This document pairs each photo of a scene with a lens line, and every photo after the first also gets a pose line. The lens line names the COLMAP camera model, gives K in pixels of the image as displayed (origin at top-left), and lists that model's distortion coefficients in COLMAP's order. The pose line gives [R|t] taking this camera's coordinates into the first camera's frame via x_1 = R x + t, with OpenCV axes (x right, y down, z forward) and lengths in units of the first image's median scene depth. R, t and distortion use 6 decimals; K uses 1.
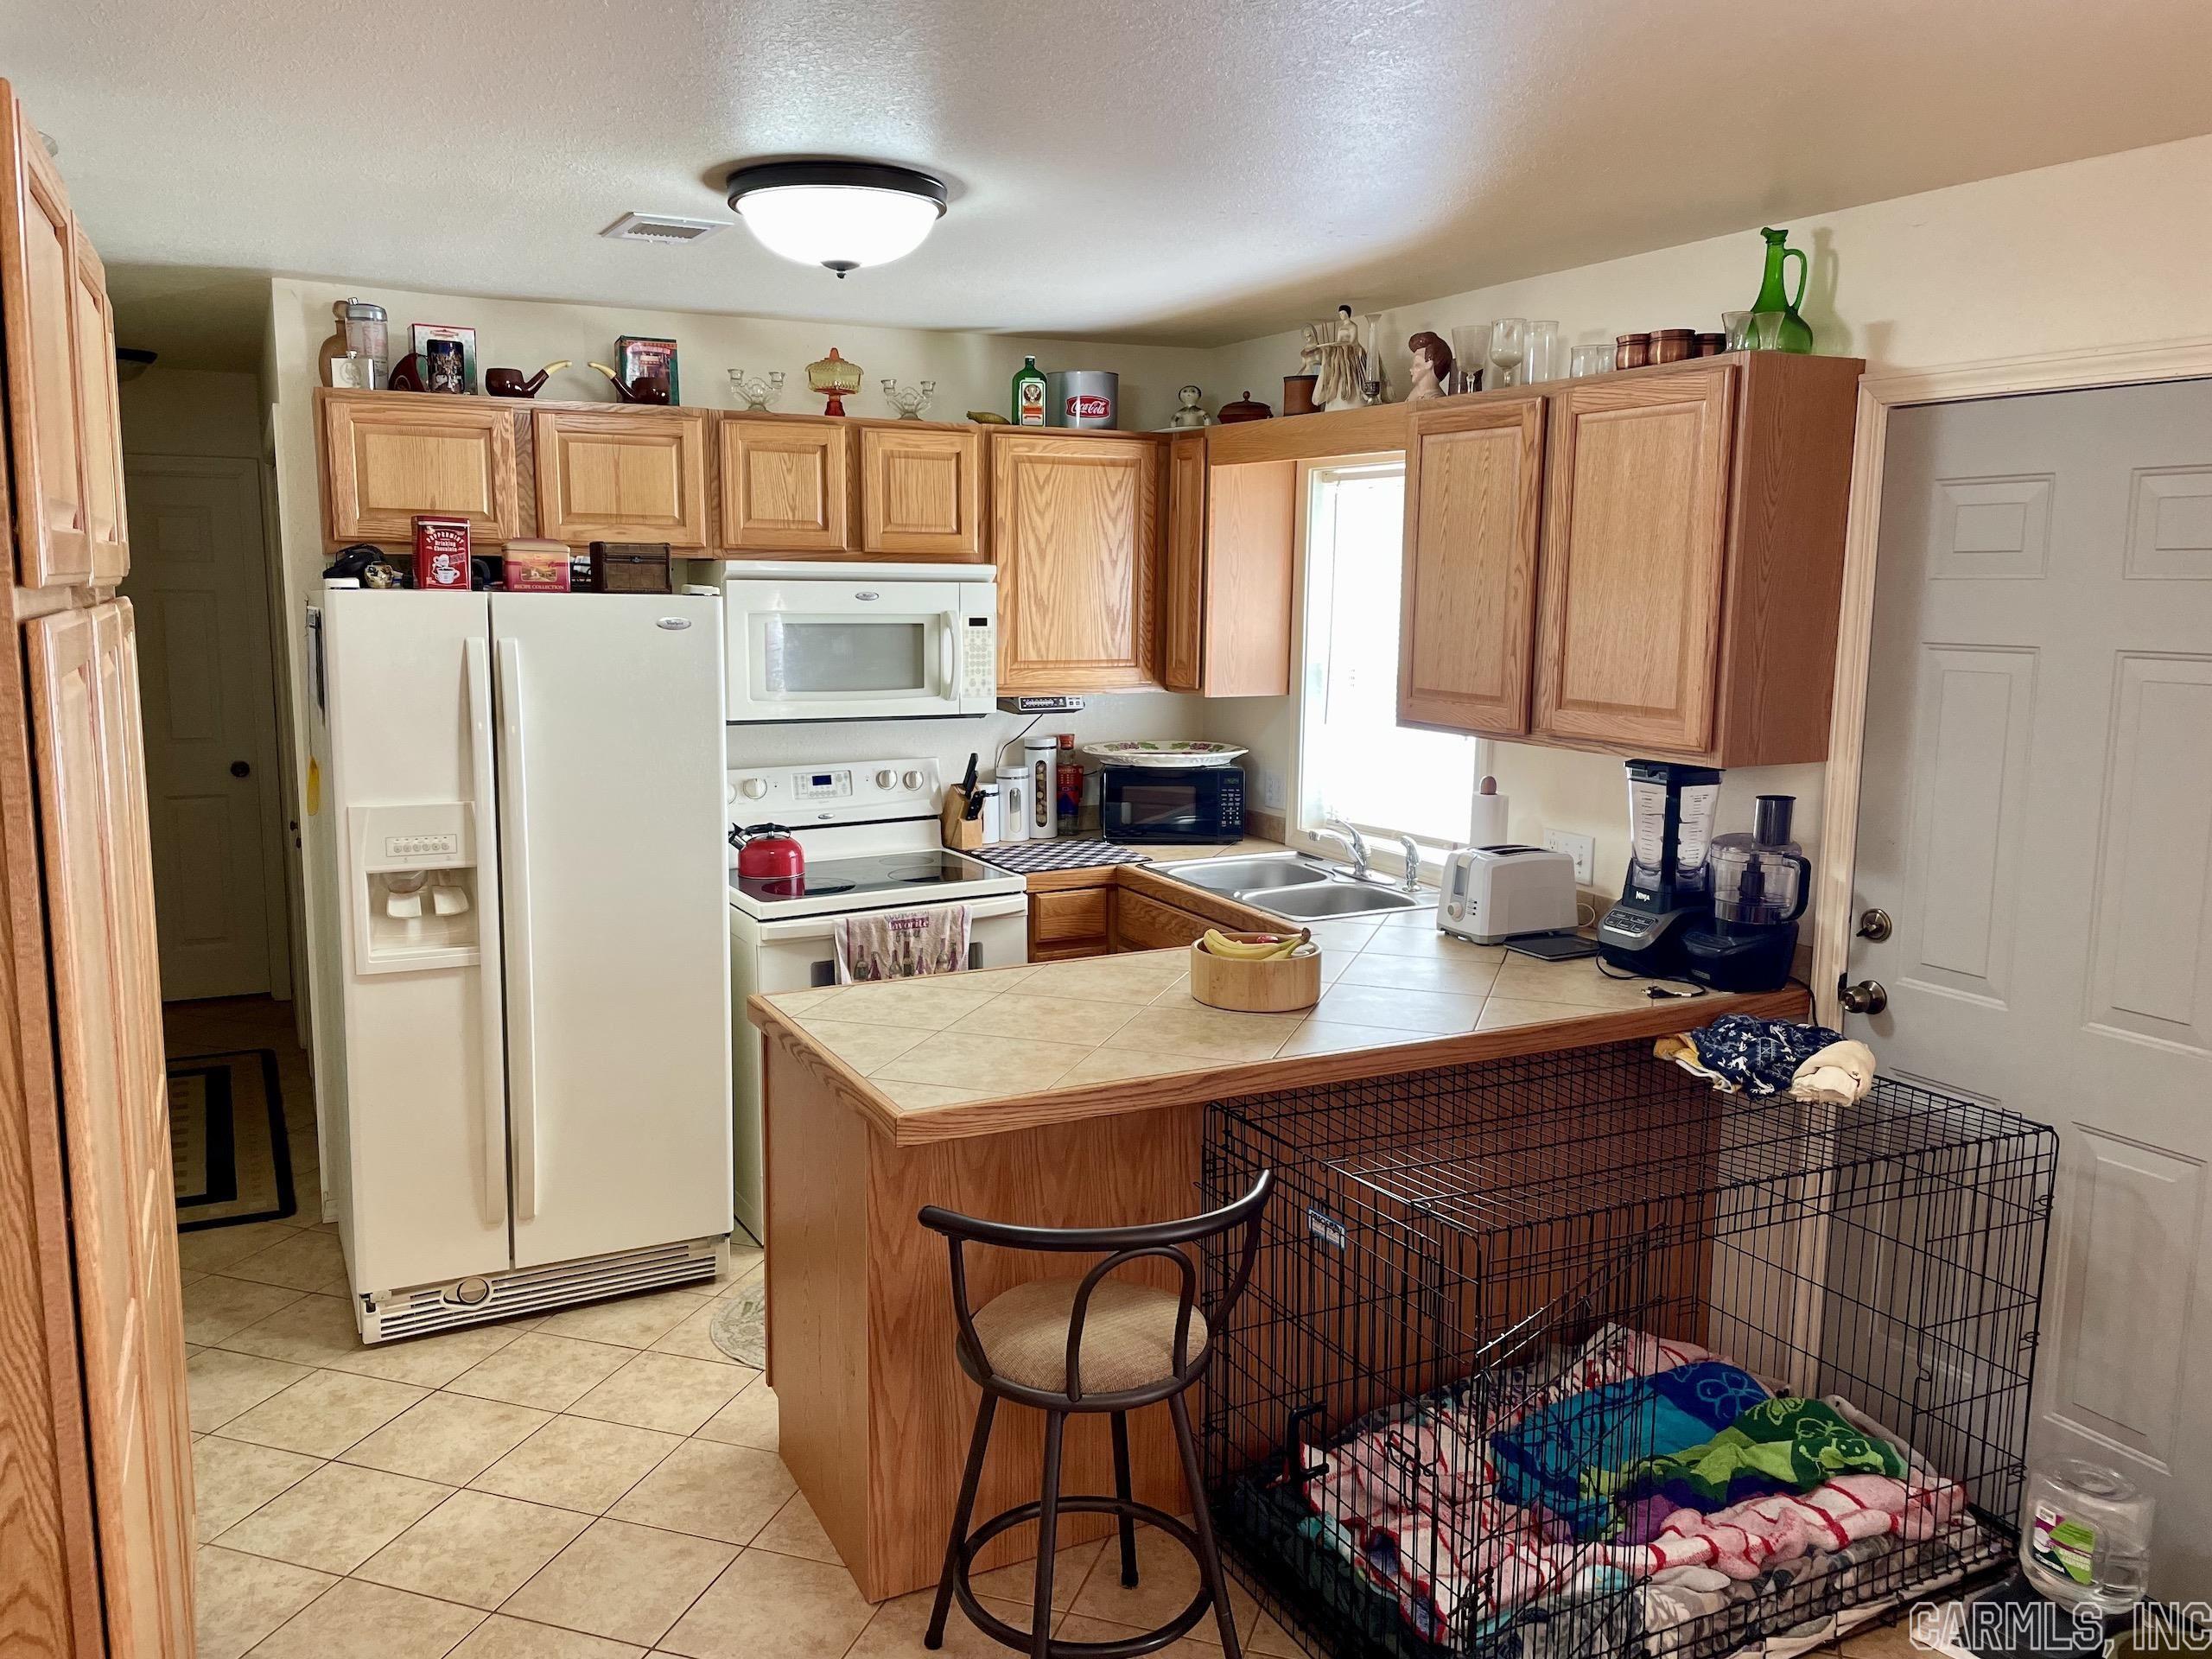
lens RADIAL K [[1661.9, 0, 1086.4], [0, 1661.9, 830.6], [0, 0, 1]] dist [0.079804, -0.083285]
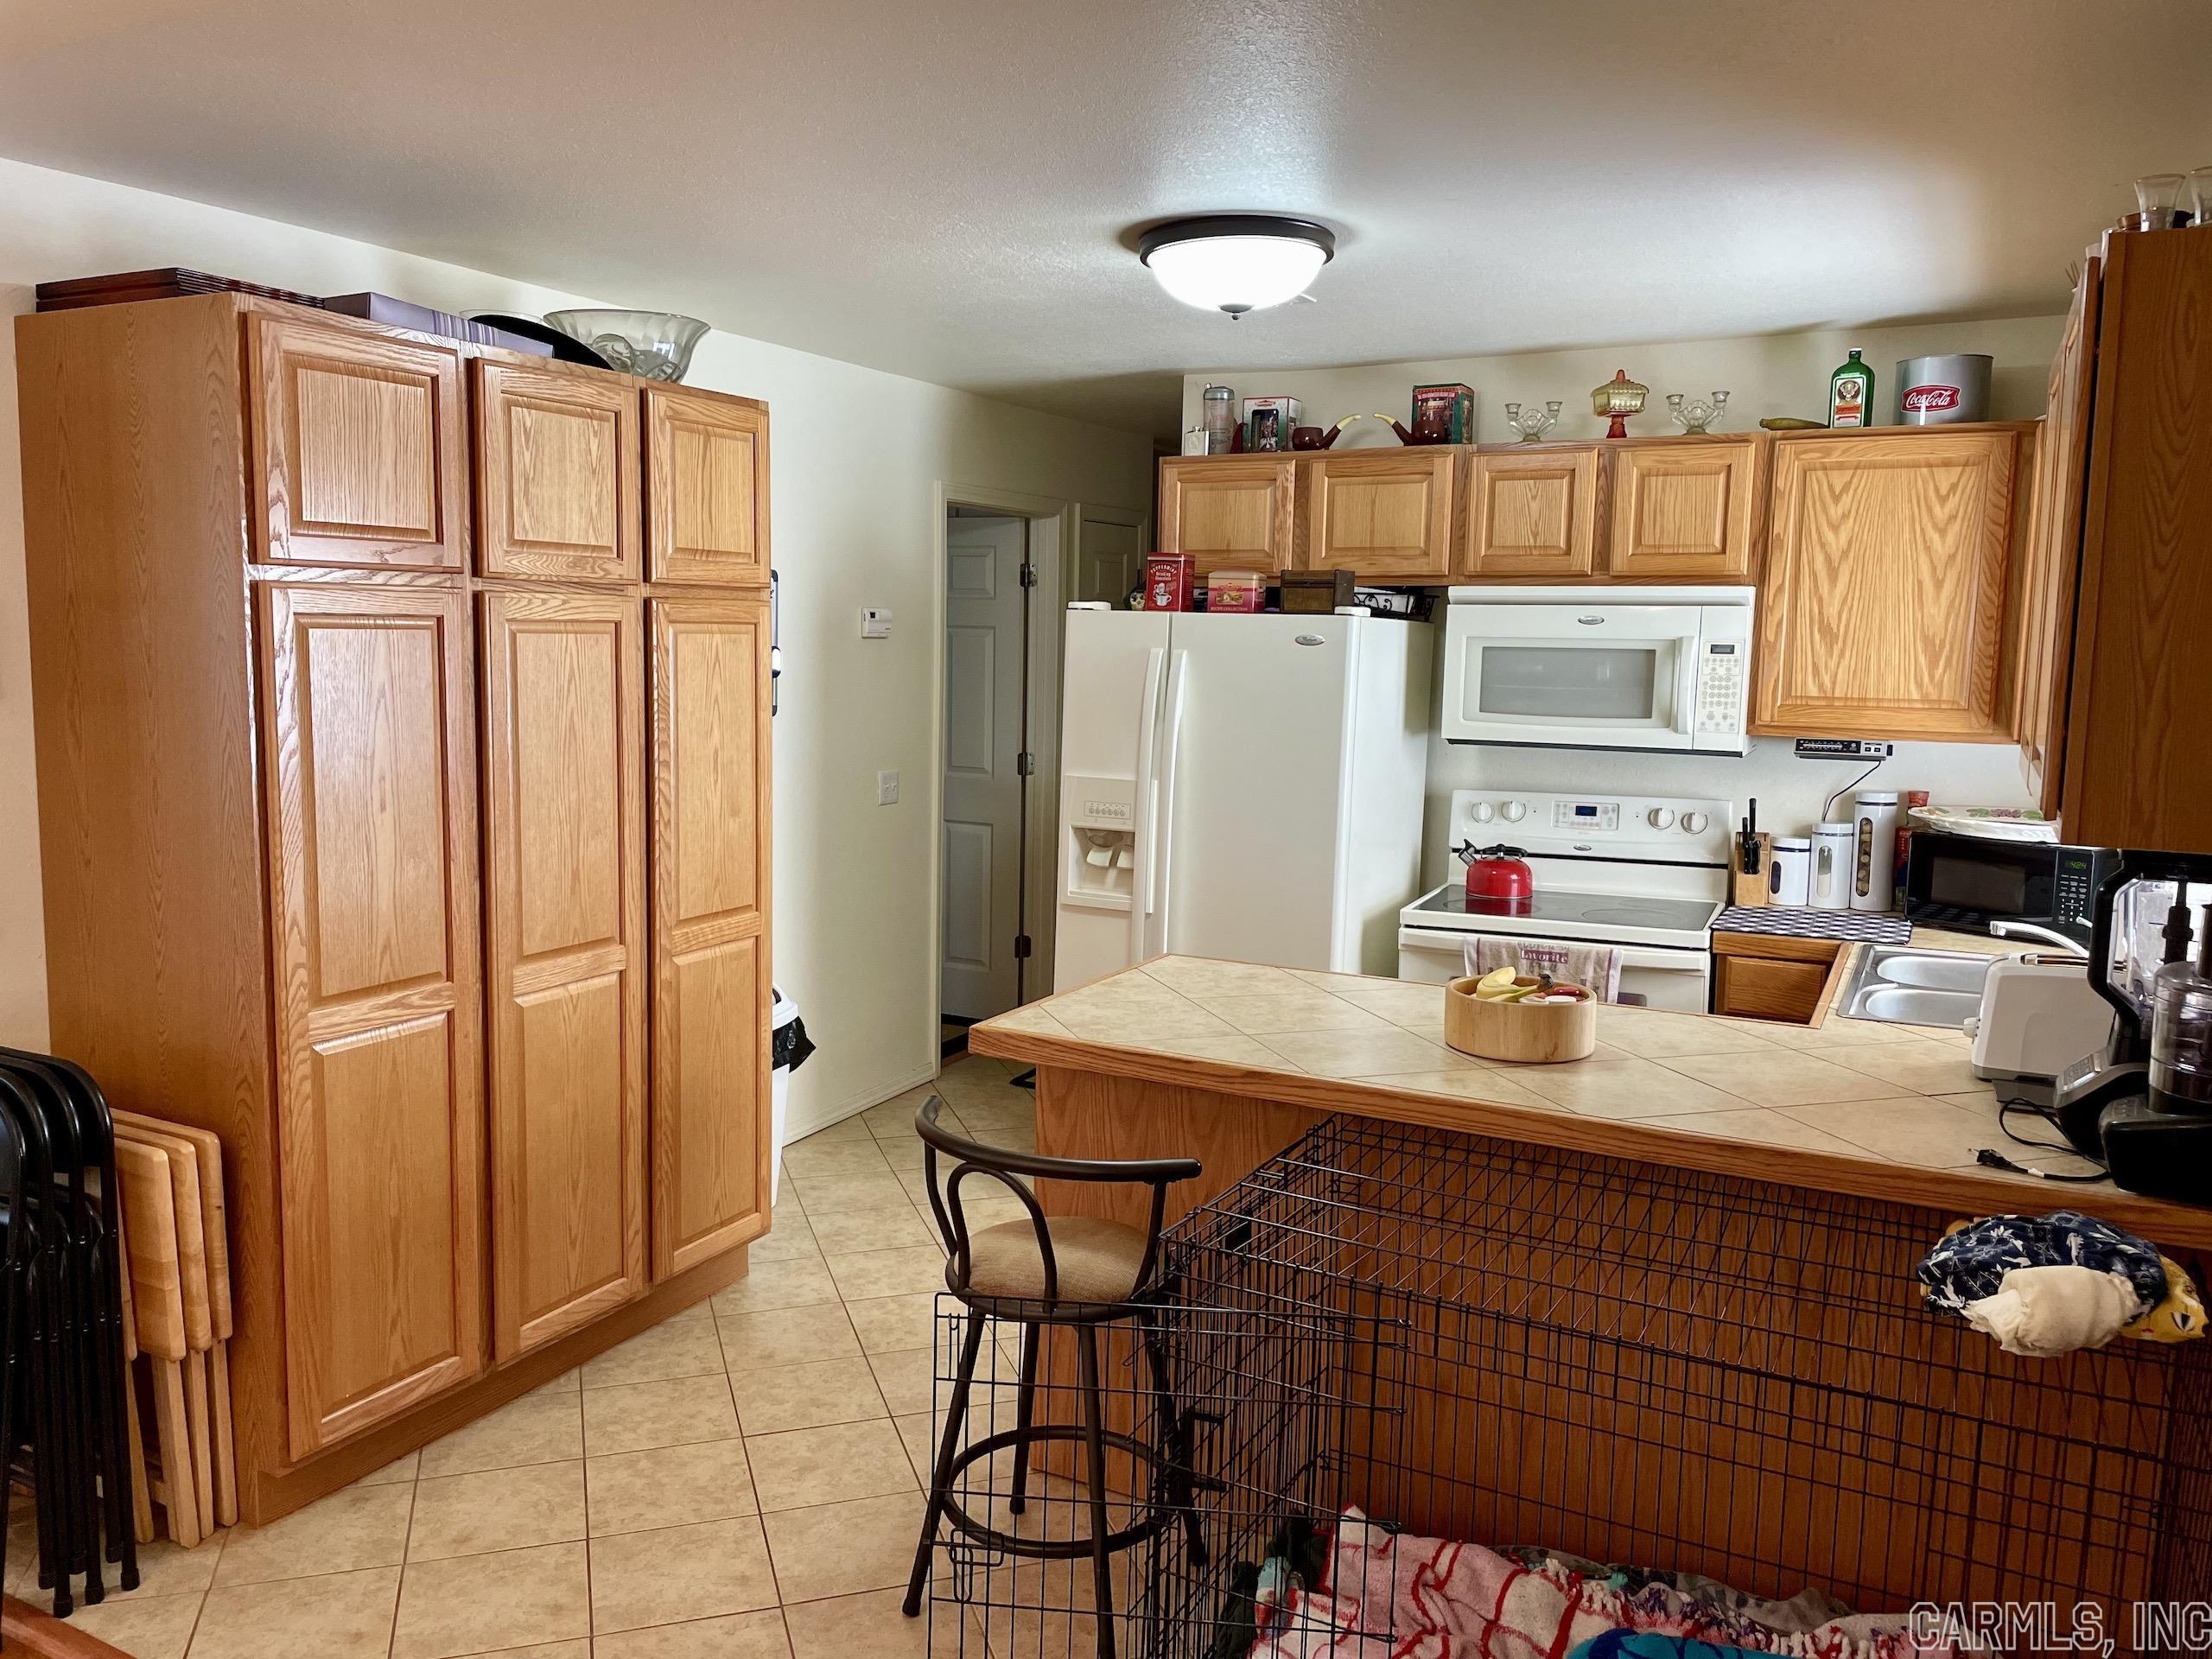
lens RADIAL K [[1661.9, 0, 1087.9], [0, 1661.9, 826.1], [0, 0, 1]] dist [0.079804, -0.083285]
pose [[0.586895, 0.097636, -0.803754, 0.478386], [-0.134824, 0.990628, 0.021890, -0.003722], [0.798359, 0.095518, 0.594558, 0.192127]]
